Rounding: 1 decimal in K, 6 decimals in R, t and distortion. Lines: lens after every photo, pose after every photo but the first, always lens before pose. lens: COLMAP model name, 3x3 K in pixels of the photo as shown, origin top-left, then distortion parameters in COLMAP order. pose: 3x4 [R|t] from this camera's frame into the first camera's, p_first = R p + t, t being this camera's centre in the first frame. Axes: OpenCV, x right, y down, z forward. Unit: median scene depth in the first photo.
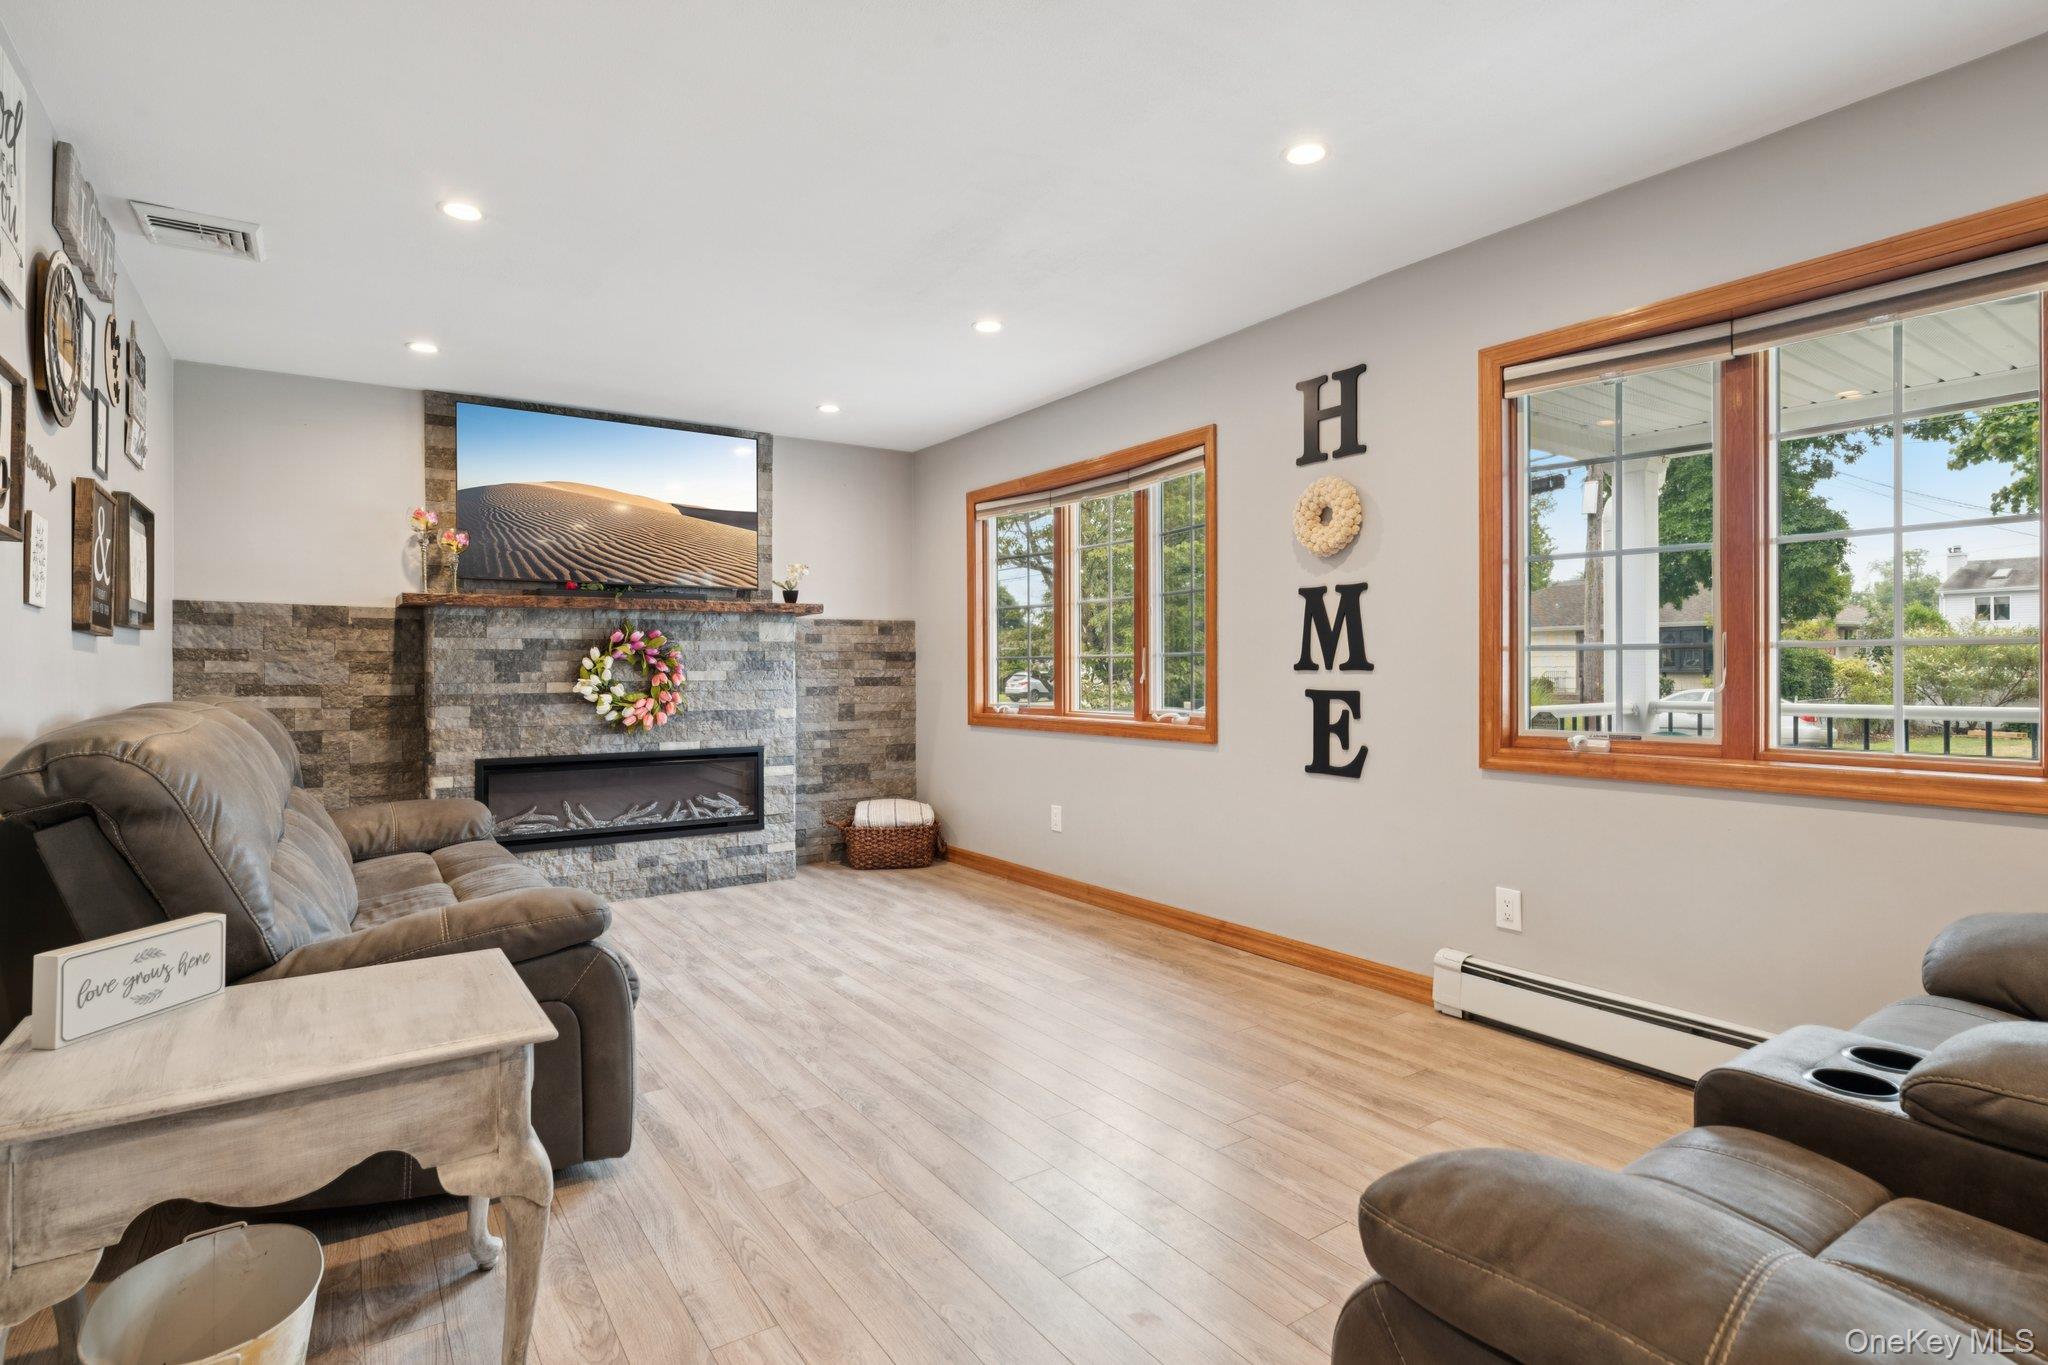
lens RADIAL K [[1007.7, 0, 1019.4], [0, 1007.7, 664.0], [0, 0, 1]] dist [-0.002390, -0.000042]
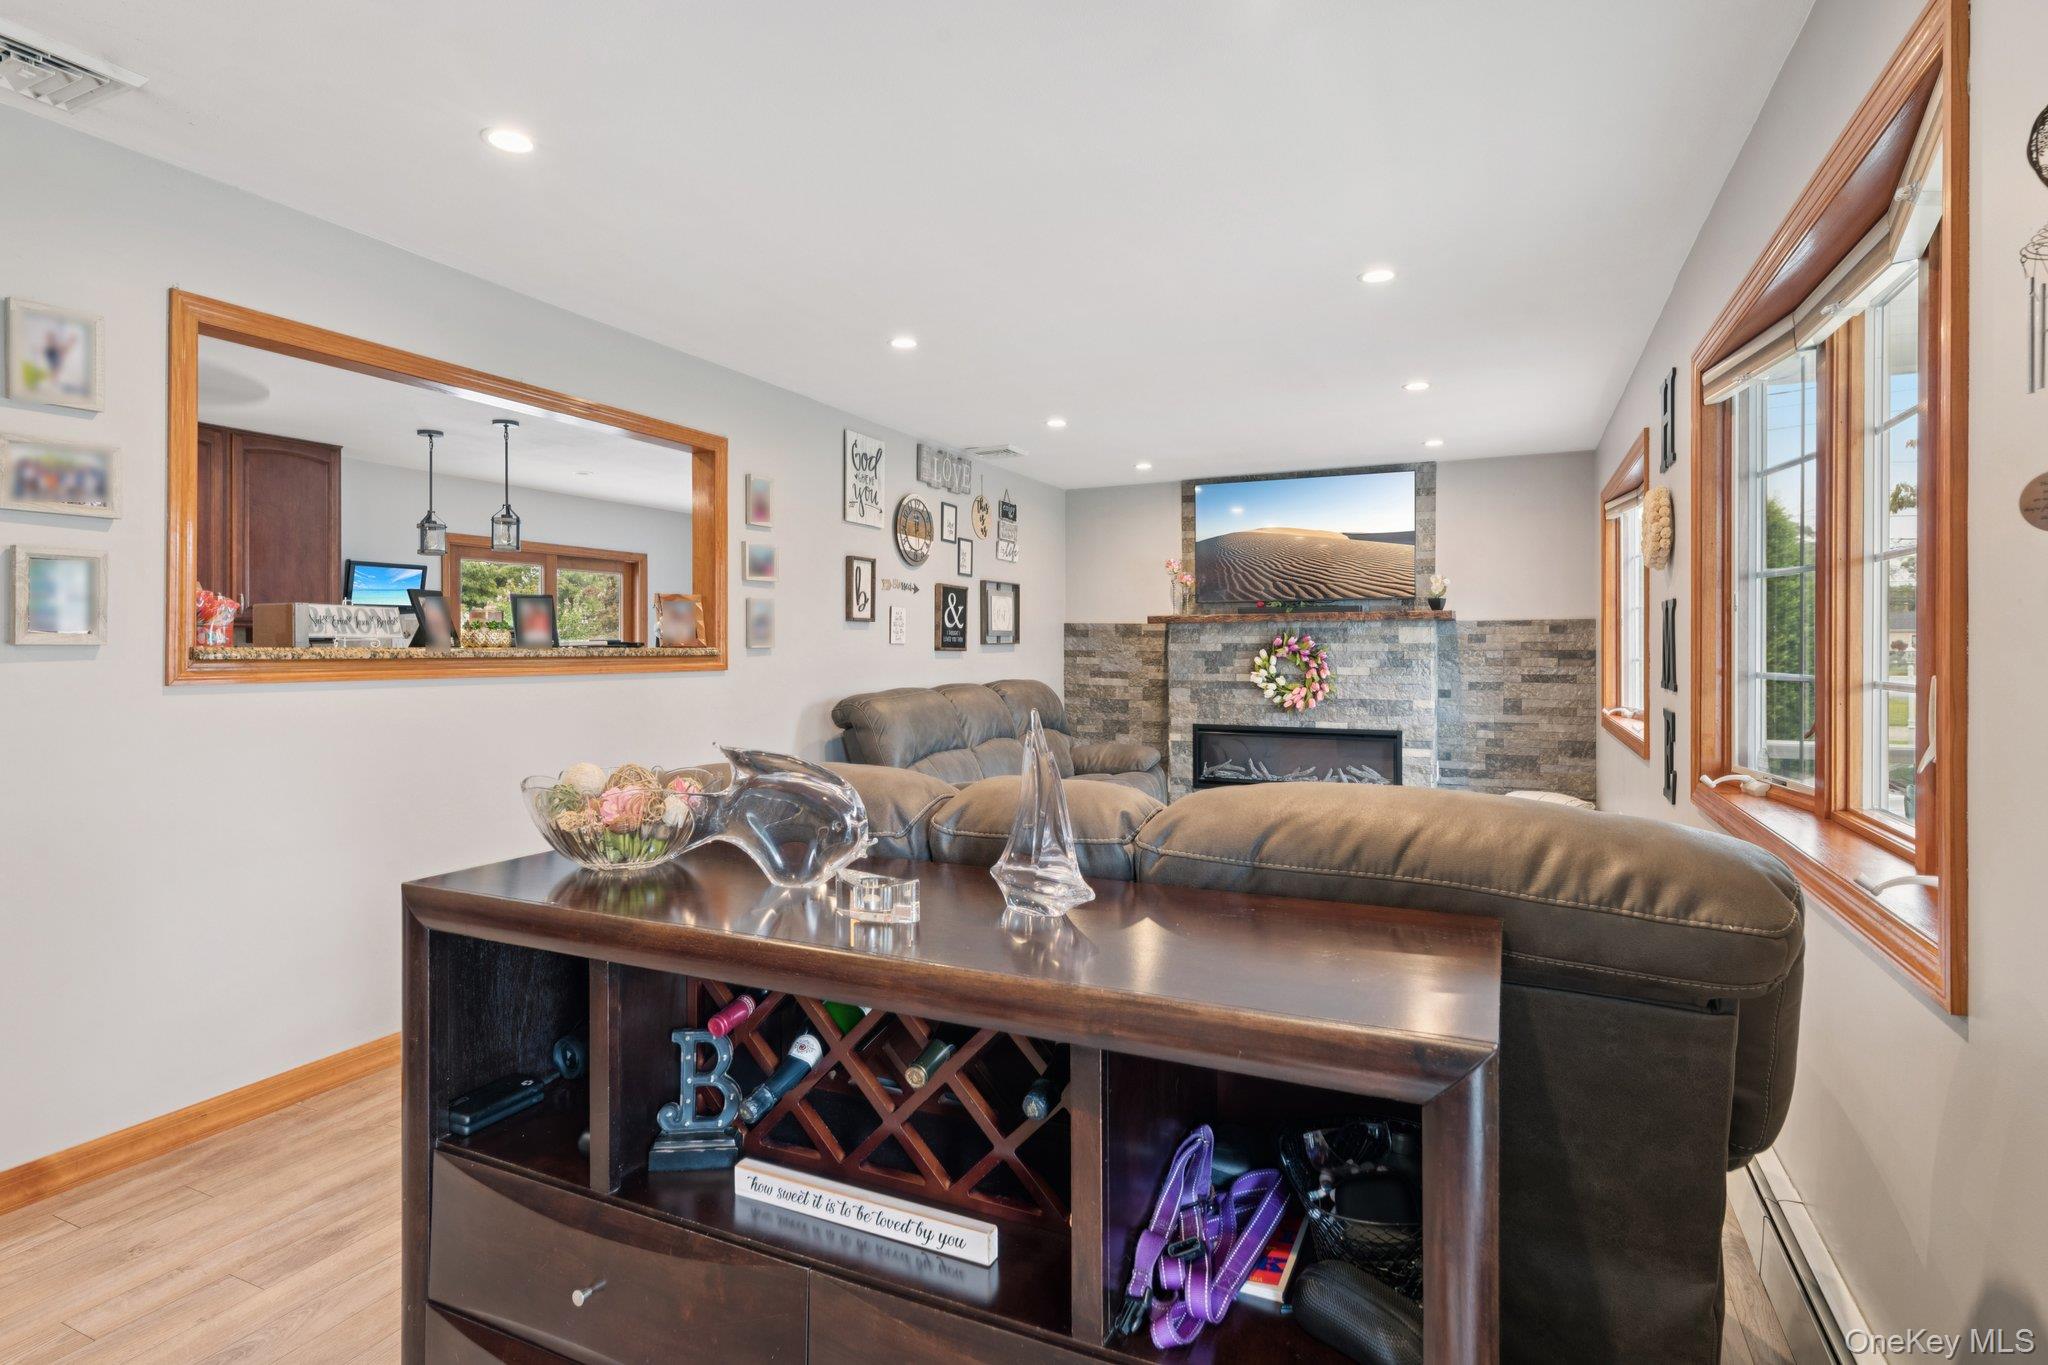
lens RADIAL K [[1032.6, 0, 1021.5], [0, 1032.6, 644.7], [0, 0, 1]] dist [-0.000329, 0.000040]
pose [[0.512577, 0.003892, -0.858633, 0.594412], [0.002518, 0.999979, 0.006035, -0.030577], [0.858638, -0.005255, 0.512556, -0.014448]]
